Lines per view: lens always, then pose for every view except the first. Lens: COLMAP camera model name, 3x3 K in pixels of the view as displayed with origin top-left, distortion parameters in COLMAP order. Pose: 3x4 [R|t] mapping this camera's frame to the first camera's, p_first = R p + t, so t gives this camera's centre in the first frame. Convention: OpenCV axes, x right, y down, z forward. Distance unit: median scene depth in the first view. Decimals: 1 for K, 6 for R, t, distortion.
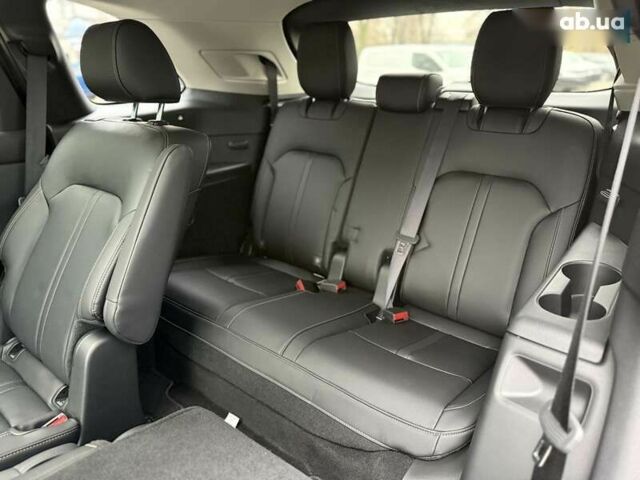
lens RADIAL K [[452.2, 0, 316.7], [0, 452.2, 240.4], [0, 0, 1]] dist [0.120469, -0.194236]
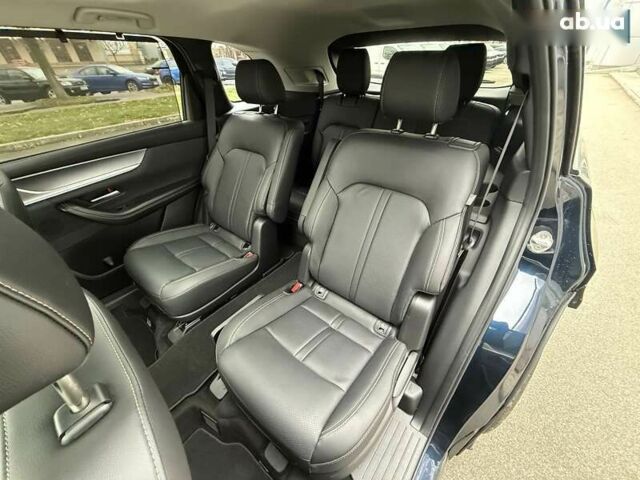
lens RADIAL K [[255.6, 0, 318.2], [0, 255.6, 238.6], [0, 0, 1]] dist [0.001074, -0.000128]
pose [[0.999710, -0.014995, -0.018838, -0.135777], [0.019317, 0.966547, 0.255761, -0.017579], [0.014373, -0.256051, 0.966556, -0.198765]]
